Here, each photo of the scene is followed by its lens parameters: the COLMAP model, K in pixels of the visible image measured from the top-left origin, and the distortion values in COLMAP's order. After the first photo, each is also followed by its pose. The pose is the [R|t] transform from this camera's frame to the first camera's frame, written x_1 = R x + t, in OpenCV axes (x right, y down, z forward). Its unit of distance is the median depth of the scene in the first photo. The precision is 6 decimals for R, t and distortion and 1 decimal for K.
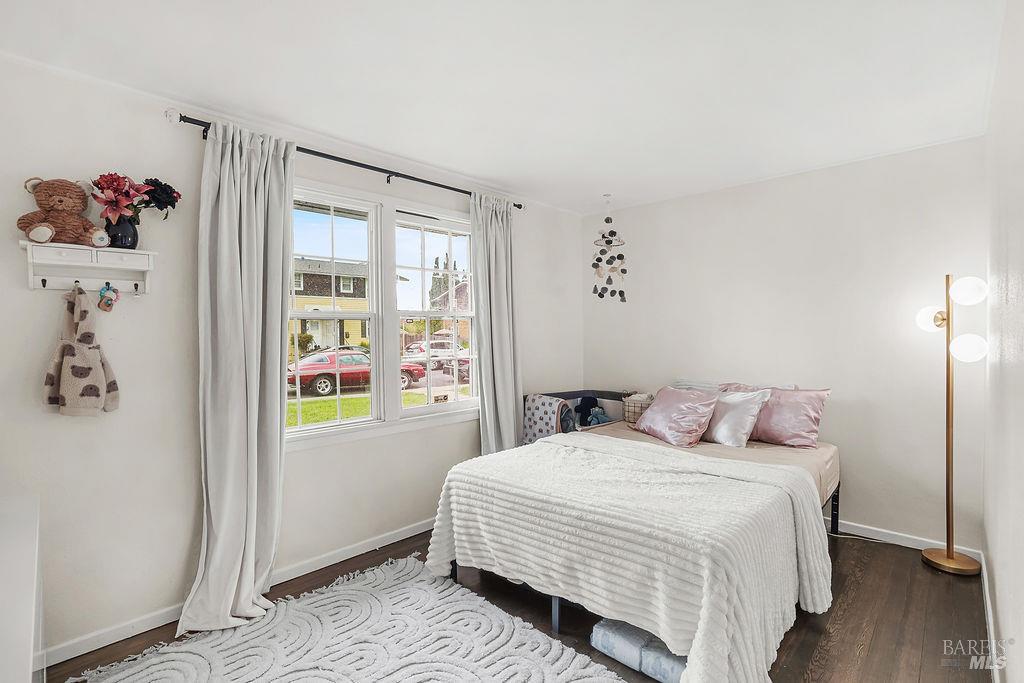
lens RADIAL K [[479.2, 0, 517.5], [0, 479.2, 333.6], [0, 0, 1]] dist [-0.038888, 0.017494]
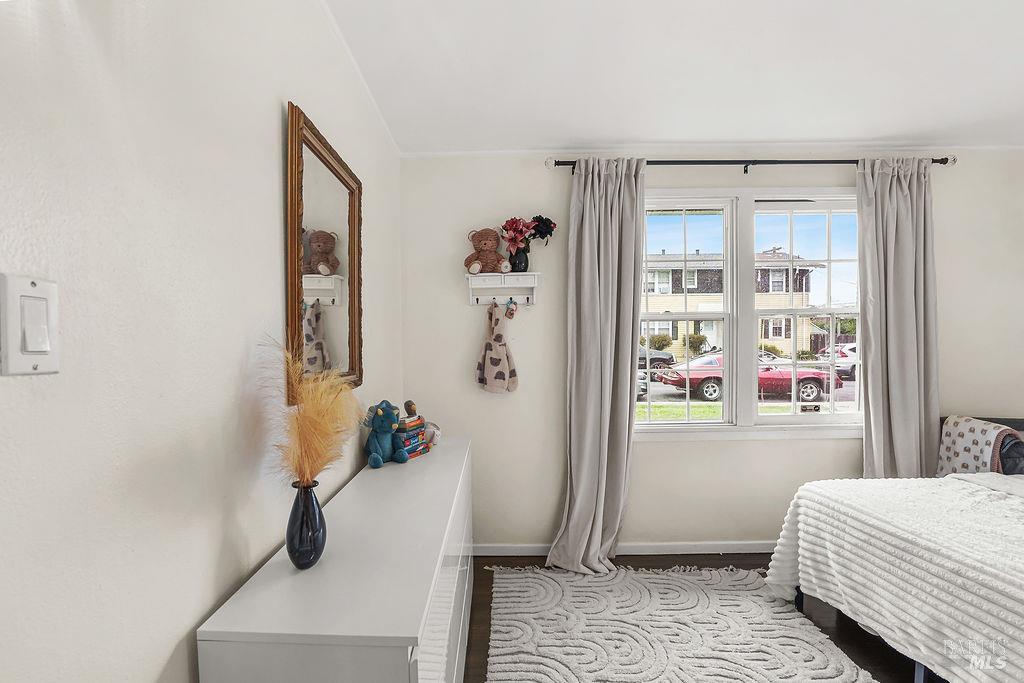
lens RADIAL K [[524.0, 0, 515.6], [0, 524.0, 334.5], [0, 0, 1]] dist [0.001797, 0.003927]
pose [[0.726922, -0.003107, -0.686713, 0.175346], [0.003653, 0.999993, -0.000657, -0.000085], [0.686711, -0.002031, 0.726928, -0.097739]]
